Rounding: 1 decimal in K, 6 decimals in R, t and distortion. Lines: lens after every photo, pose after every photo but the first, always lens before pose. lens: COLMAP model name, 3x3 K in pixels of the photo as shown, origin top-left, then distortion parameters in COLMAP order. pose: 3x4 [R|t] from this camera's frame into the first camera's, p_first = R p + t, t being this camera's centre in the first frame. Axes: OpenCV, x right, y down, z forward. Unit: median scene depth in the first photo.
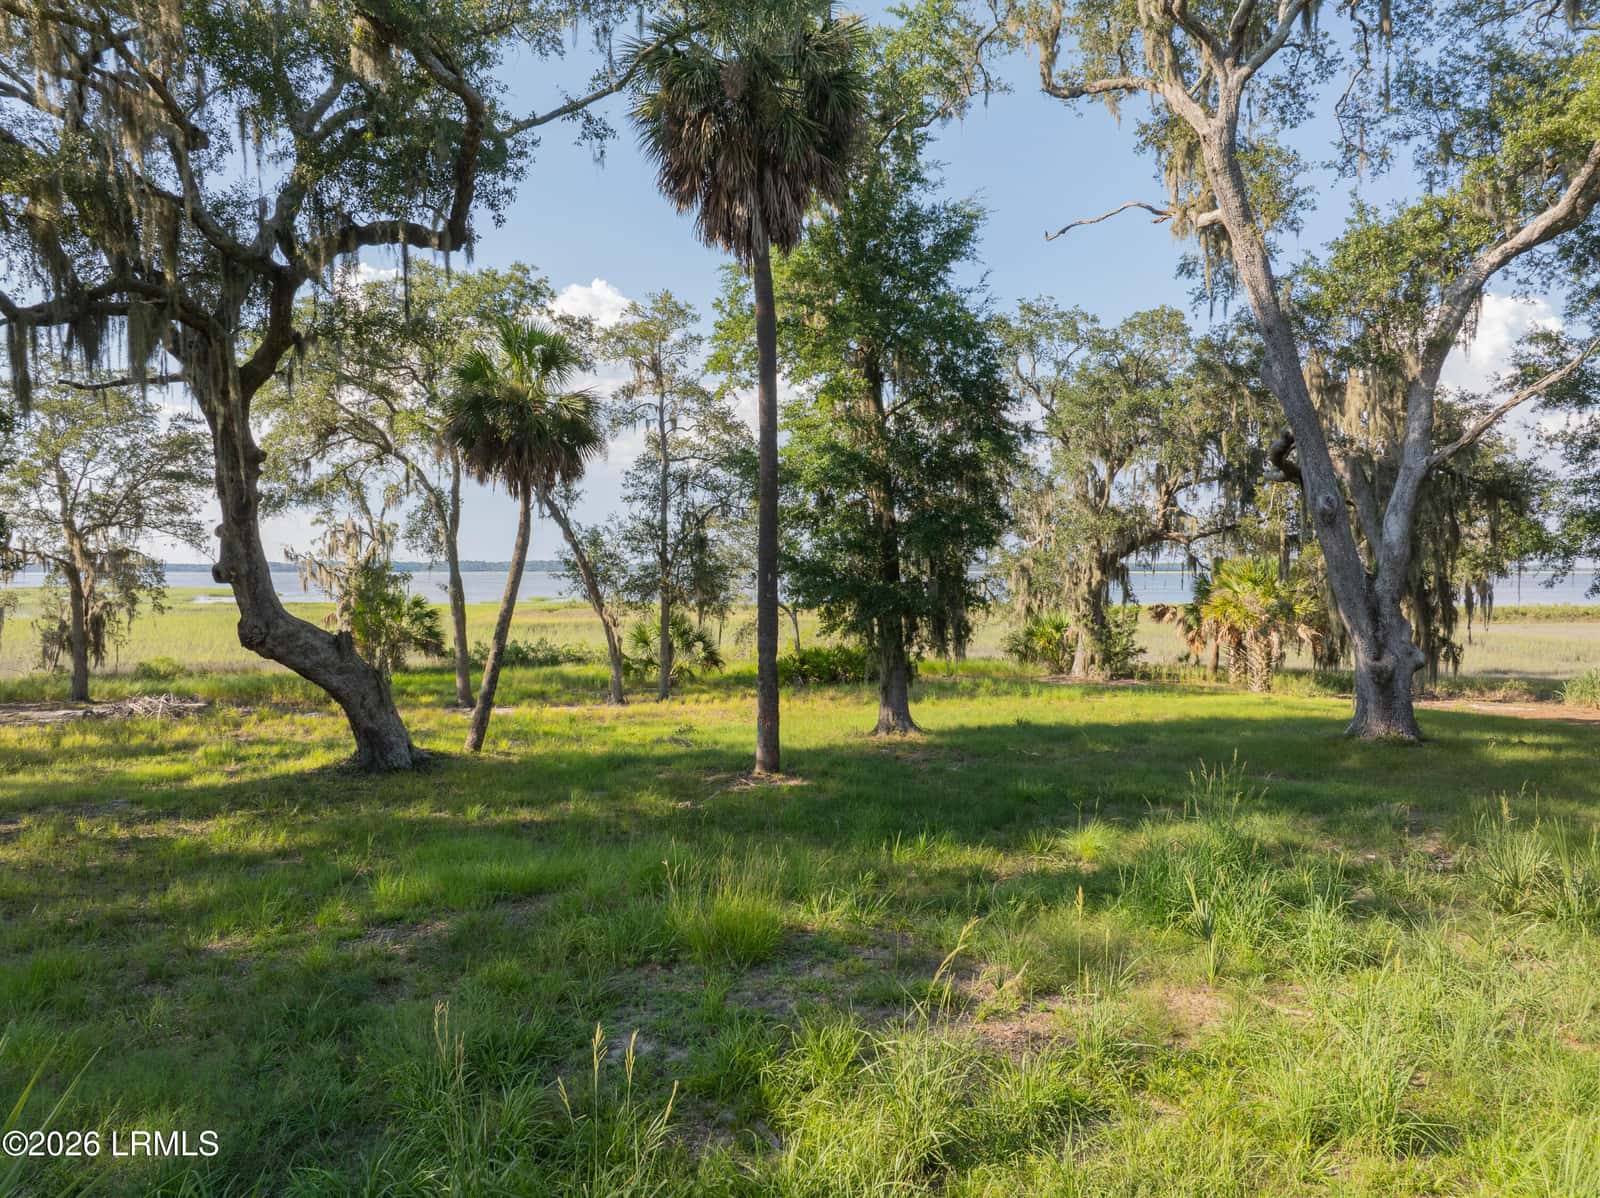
lens RADIAL K [[1120.3, 0, 807.7], [0, 1120.3, 593.6], [0, 0, 1]] dist [-0.042137, 0.008681]
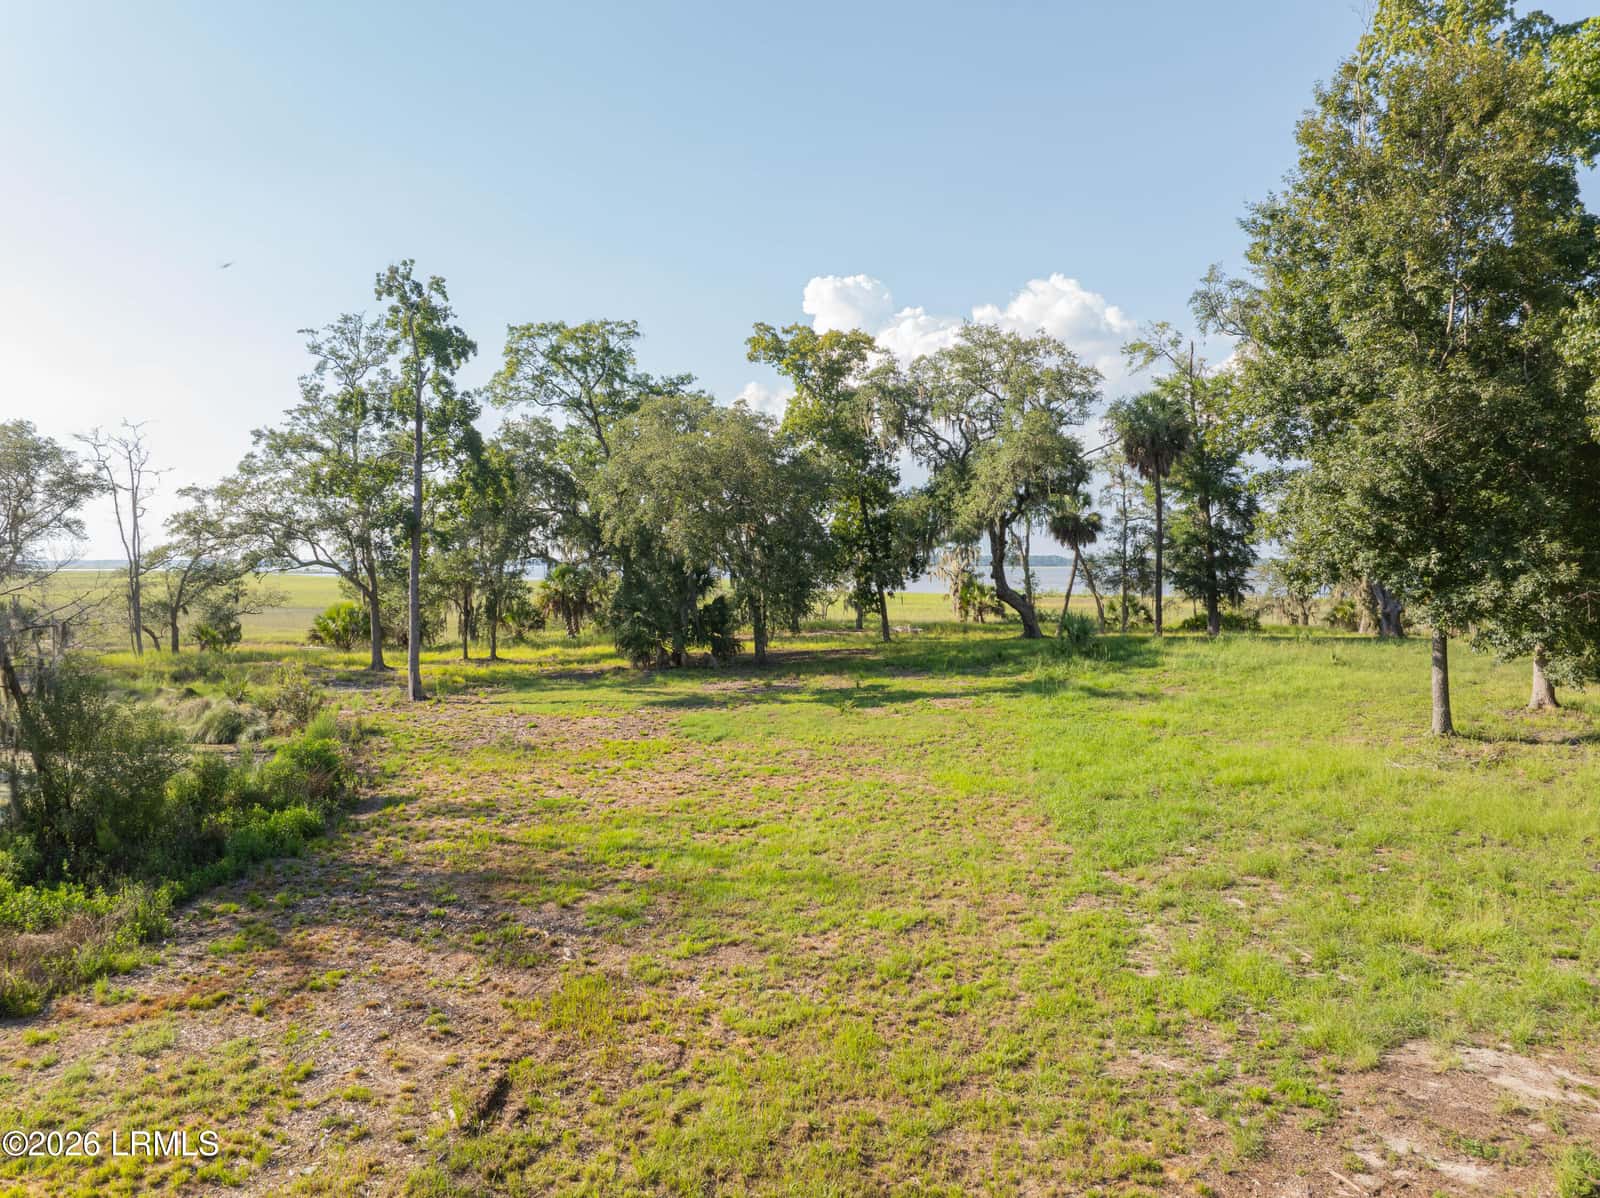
lens RADIAL K [[1120.3, 0, 811.7], [0, 1120.3, 598.9], [0, 0, 1]] dist [-0.042137, 0.008681]
pose [[0.922540, 0.013348, -0.385671, 0.140497], [-0.009585, 0.999886, 0.011677, 0.008250], [0.385782, -0.007076, 0.922563, -1.173429]]
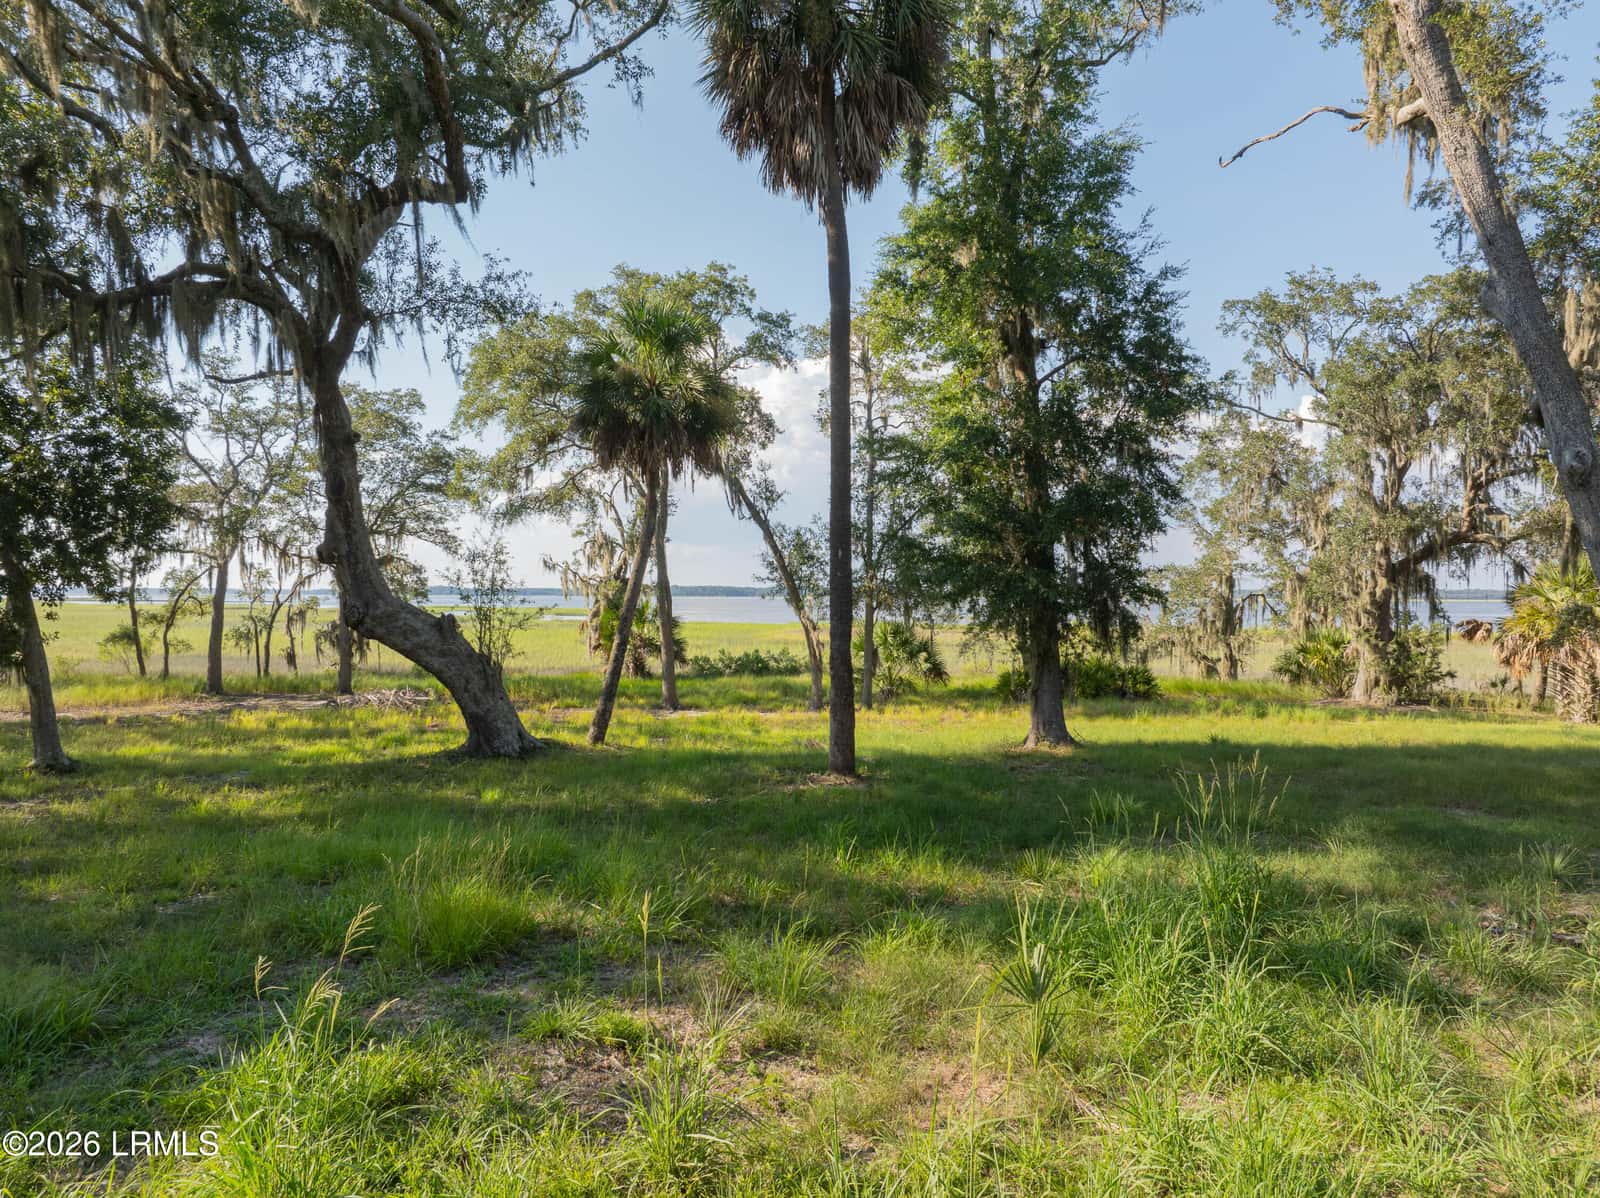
lens RADIAL K [[1120.3, 0, 811.4], [0, 1120.3, 594.3], [0, 0, 1]] dist [-0.042137, 0.008681]
pose [[0.959391, 0.003911, -0.282053, 0.094603], [-0.010351, 0.999719, -0.021348, 0.017795], [0.281890, 0.023400, 0.959161, 0.068448]]
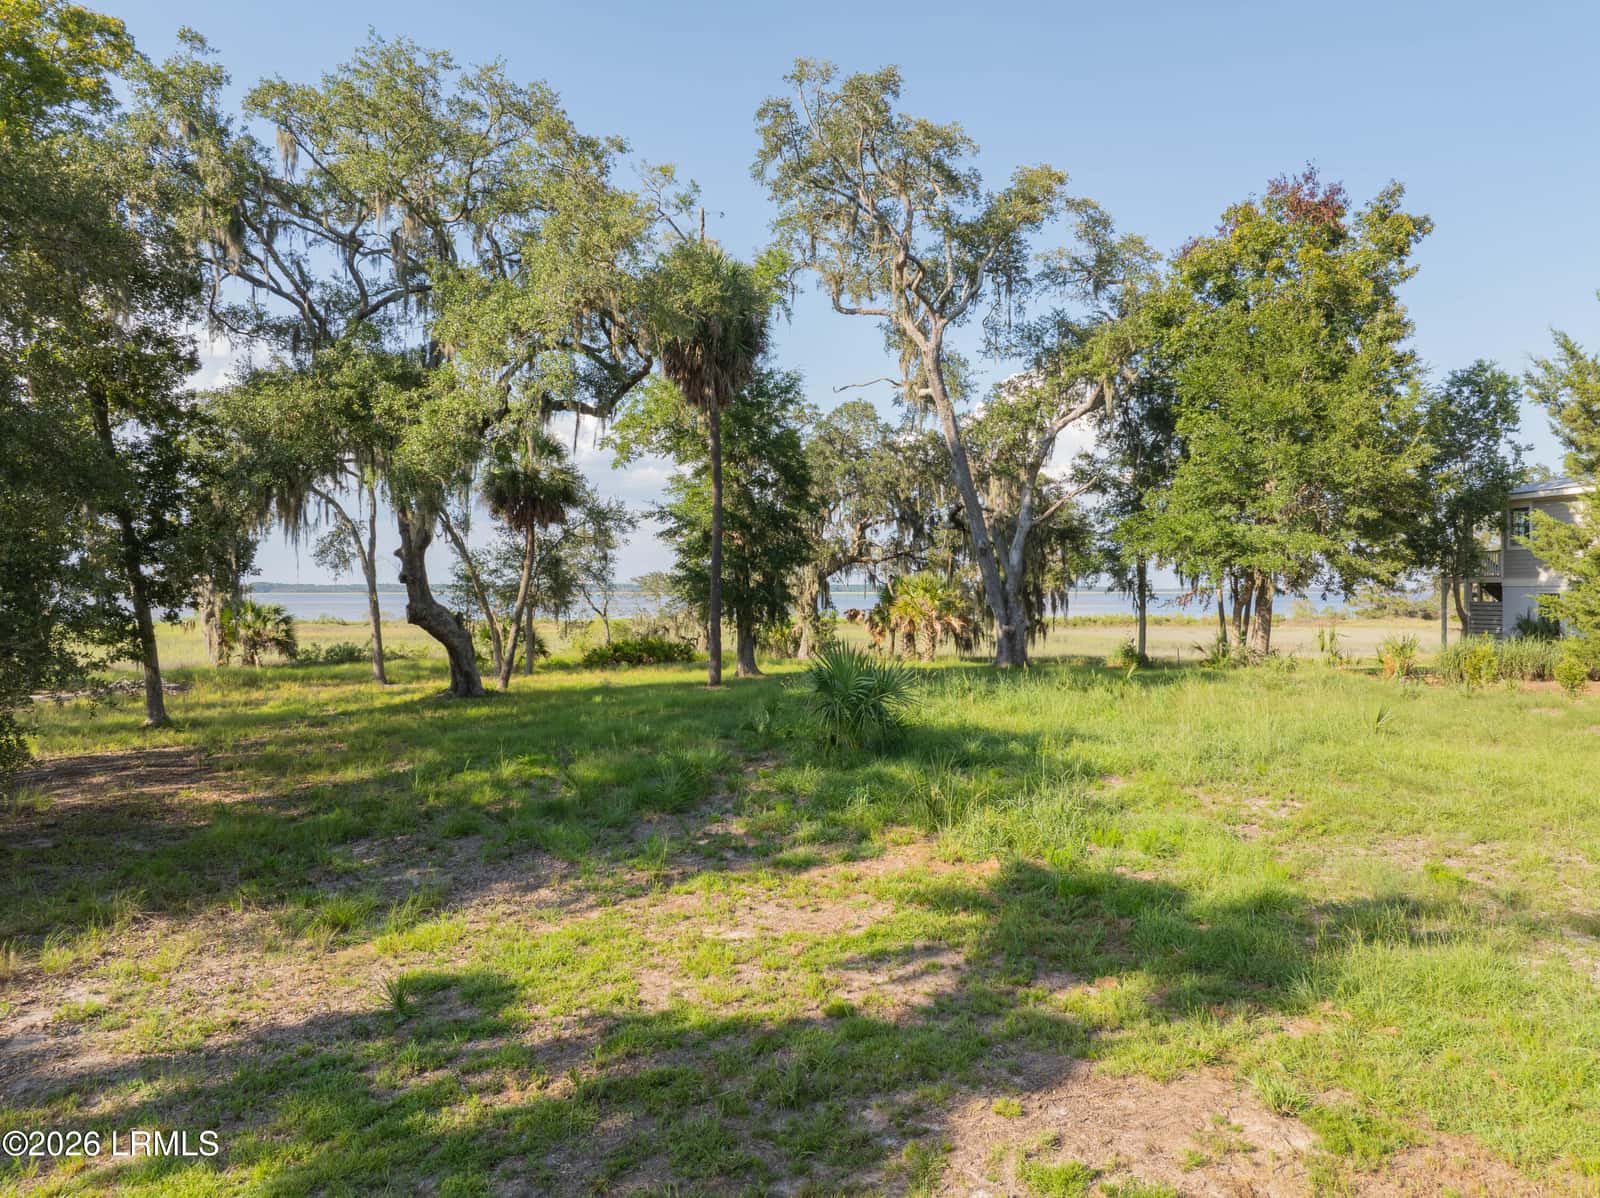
lens RADIAL K [[1120.3, 0, 809.7], [0, 1120.3, 596.8], [0, 0, 1]] dist [-0.042137, 0.008681]
pose [[0.948994, -0.002004, 0.315289, -0.233818], [0.007043, 0.999865, -0.014843, 0.020104], [-0.315216, 0.016307, 0.948880, -0.405936]]
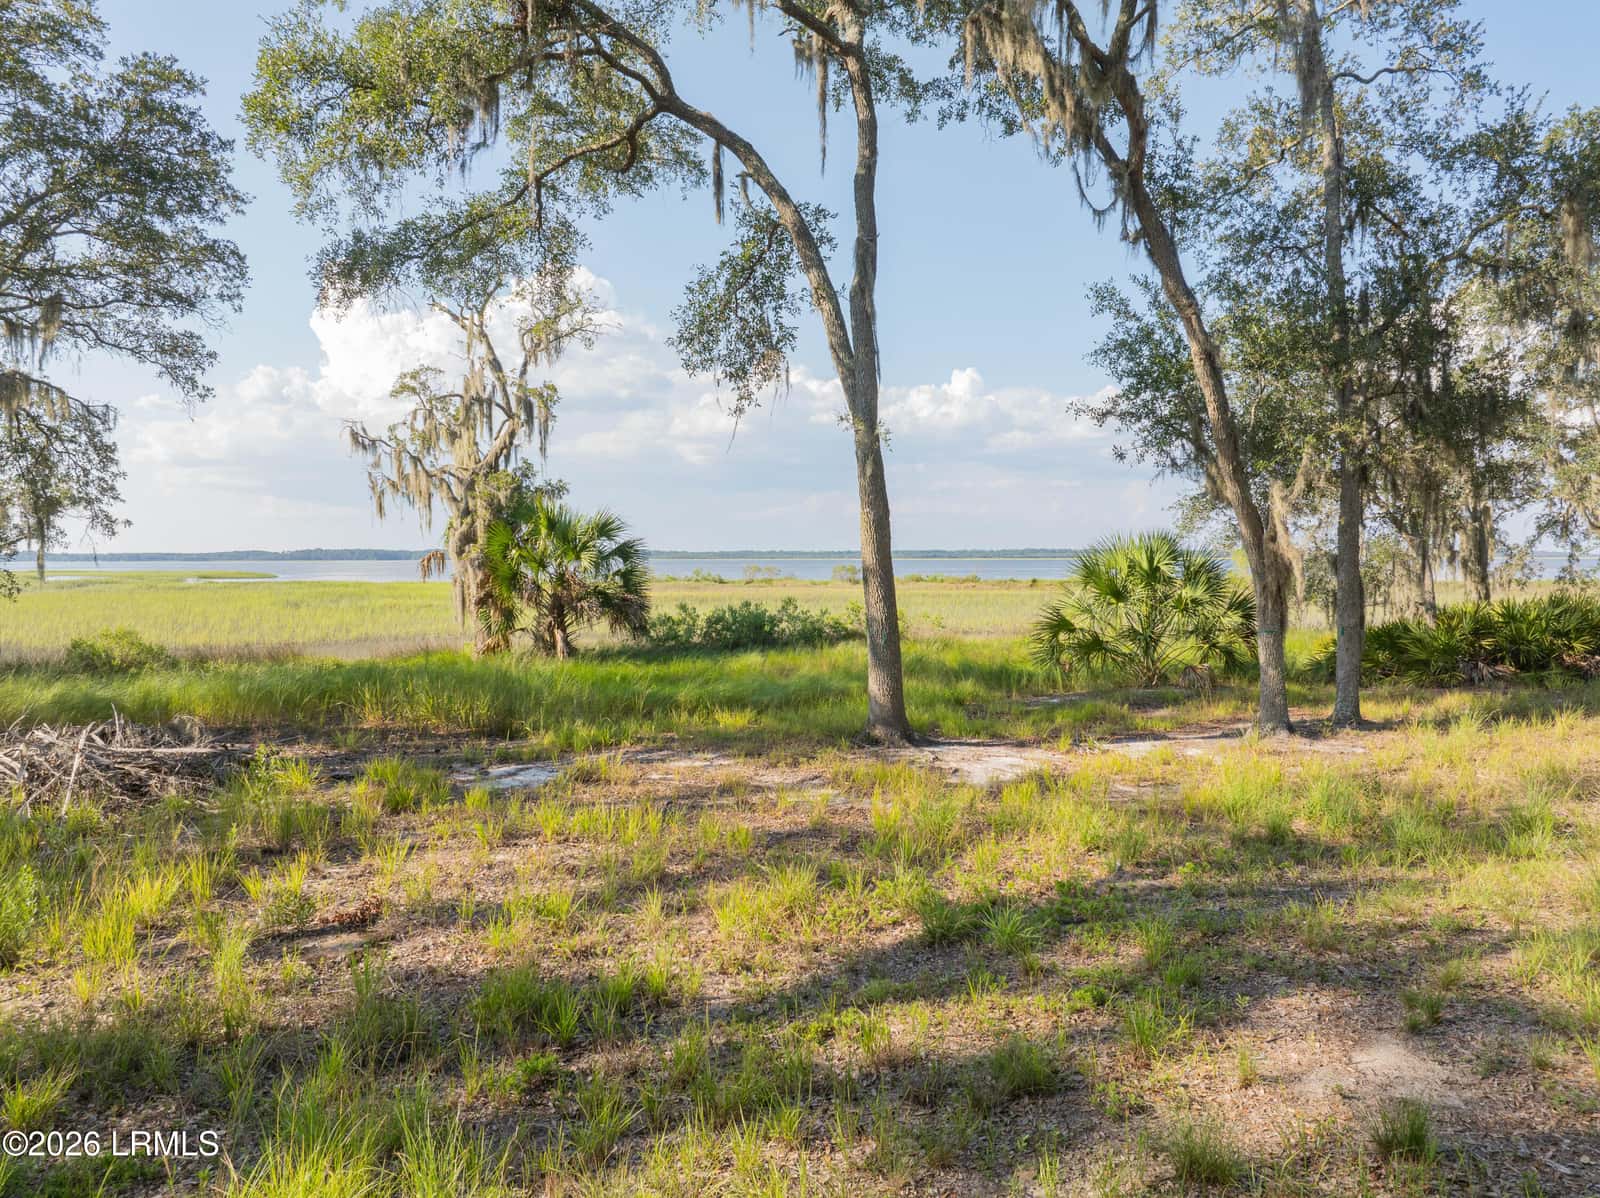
lens RADIAL K [[1120.3, 0, 810.7], [0, 1120.3, 590.1], [0, 0, 1]] dist [-0.042137, 0.008681]
pose [[0.999931, -0.003138, 0.011279, -0.330631], [0.003047, 0.999963, 0.008077, 0.043562], [-0.011304, -0.008042, 0.999904, 0.596806]]
